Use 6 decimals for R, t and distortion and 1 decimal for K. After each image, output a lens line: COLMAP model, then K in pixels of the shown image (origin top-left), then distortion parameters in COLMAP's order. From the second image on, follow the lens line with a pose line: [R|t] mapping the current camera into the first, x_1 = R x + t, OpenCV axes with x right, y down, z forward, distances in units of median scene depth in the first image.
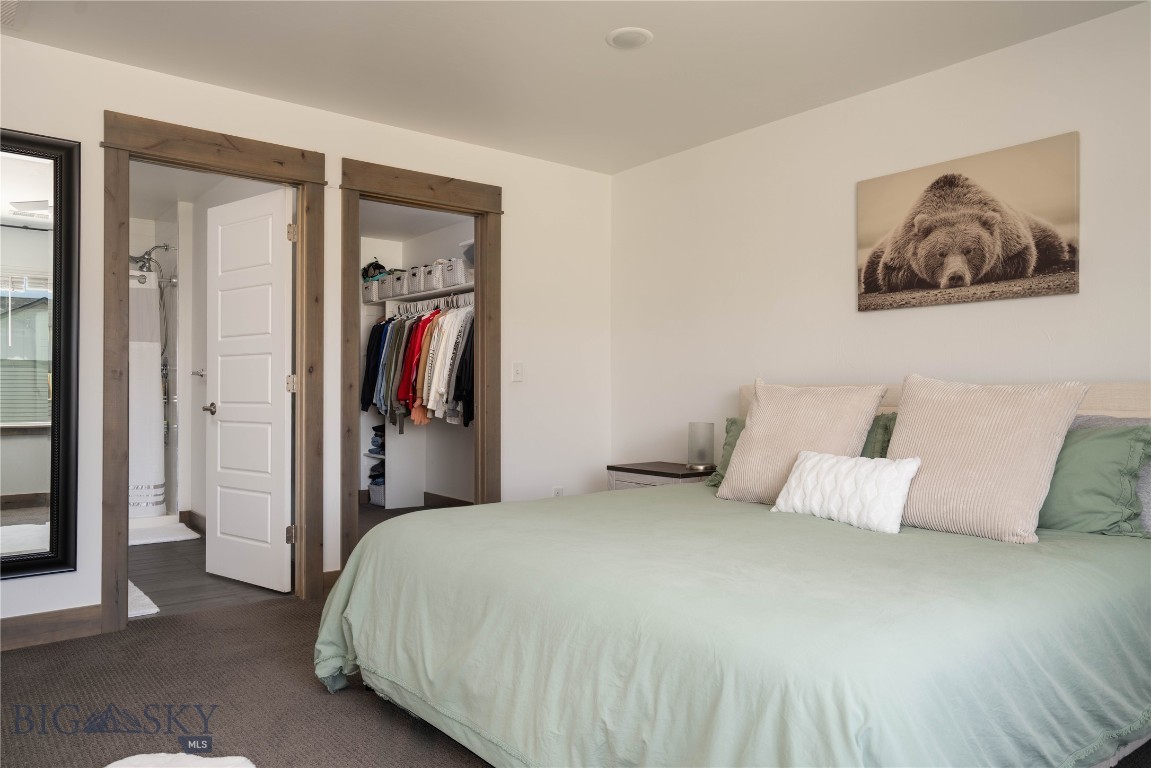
lens RADIAL K [[821.0, 0, 575.5], [0, 821.0, 384.0], [0, 0, 1]] dist [0.006389, 0.002246]
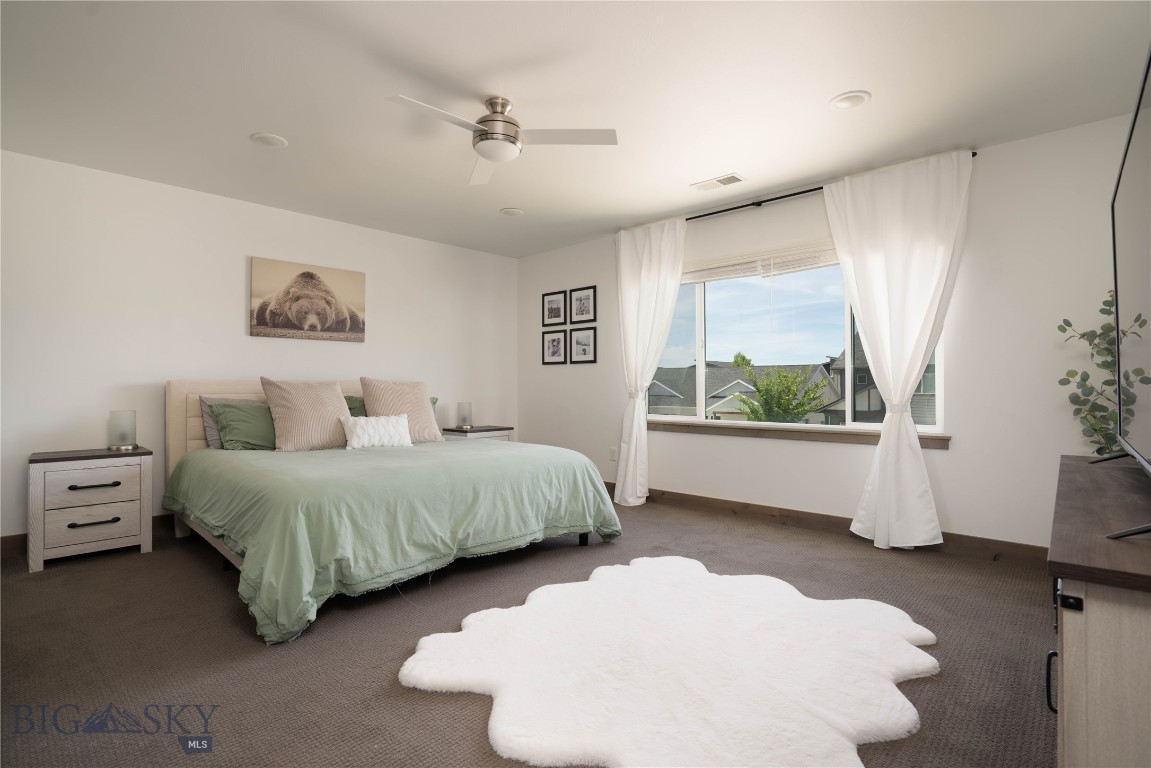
lens RADIAL K [[542.4, 0, 575.5], [0, 542.4, 384.0], [0, 0, 1]] dist [-0.000469, -0.000036]
pose [[-0.131070, 0.002290, 0.991370, -0.888539], [-0.010461, 0.999938, -0.003692, 0.005322], [-0.991318, -0.010854, -0.131038, 0.553062]]
